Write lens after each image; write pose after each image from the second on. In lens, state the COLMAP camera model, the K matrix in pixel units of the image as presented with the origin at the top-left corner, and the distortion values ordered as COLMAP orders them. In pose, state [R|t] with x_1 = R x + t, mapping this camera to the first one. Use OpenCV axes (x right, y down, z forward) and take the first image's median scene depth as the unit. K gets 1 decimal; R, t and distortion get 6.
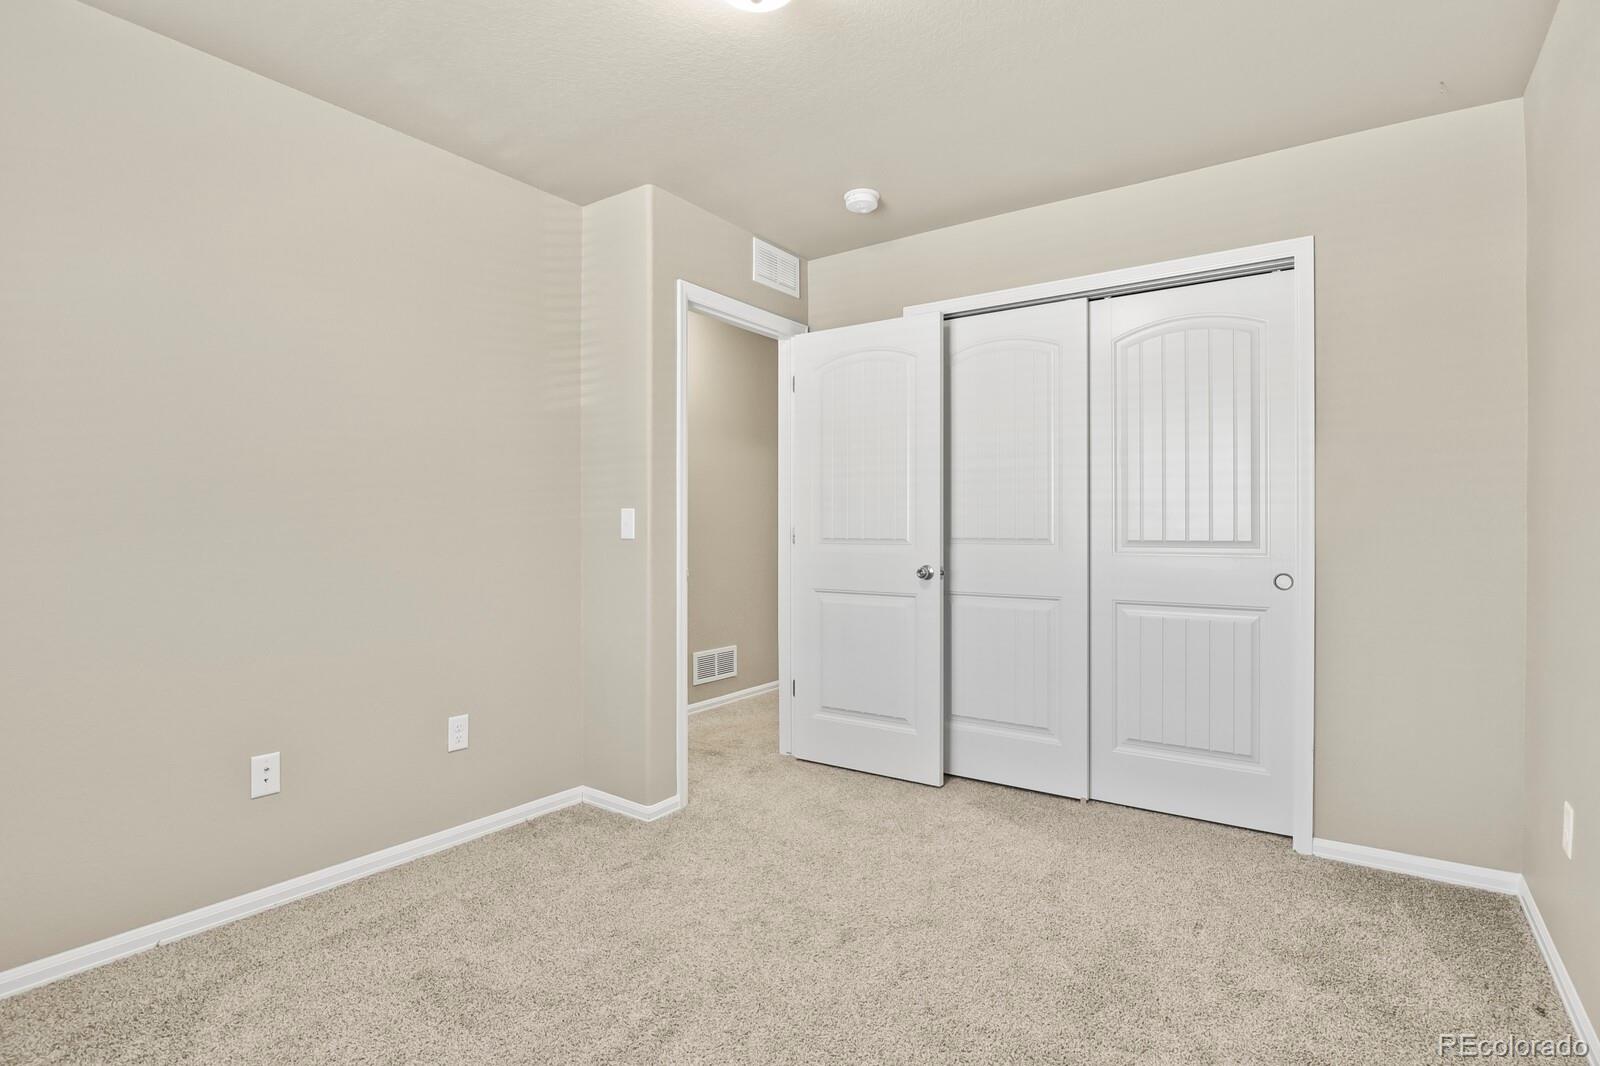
lens RADIAL K [[779.5, 0, 811.4], [0, 779.5, 528.3], [0, 0, 1]] dist [-0.004424, -0.010556]
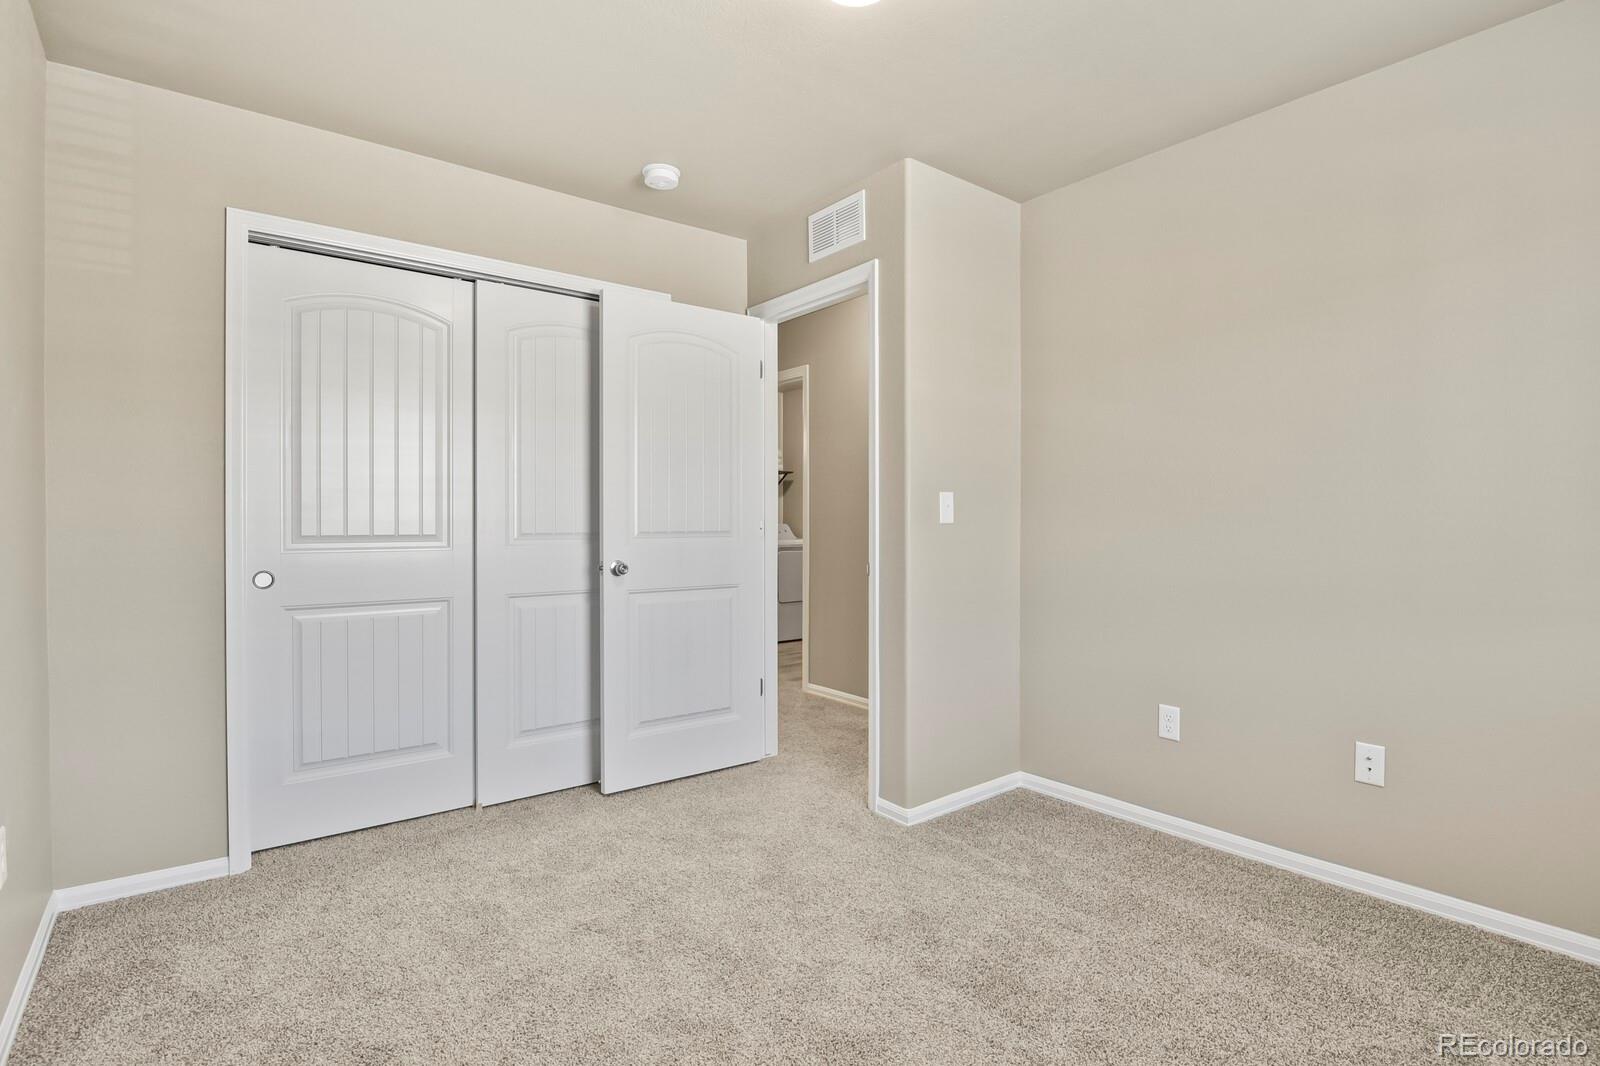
lens RADIAL K [[818.6, 0, 800.0], [0, 818.6, 533.0], [0, 0, 1]] dist [-0.002662, -0.013329]
pose [[0.307654, -0.007391, 0.951470, -0.384667], [-0.002513, 0.999960, 0.008580, 0.005064], [-0.951495, -0.005031, 0.307623, 0.266877]]
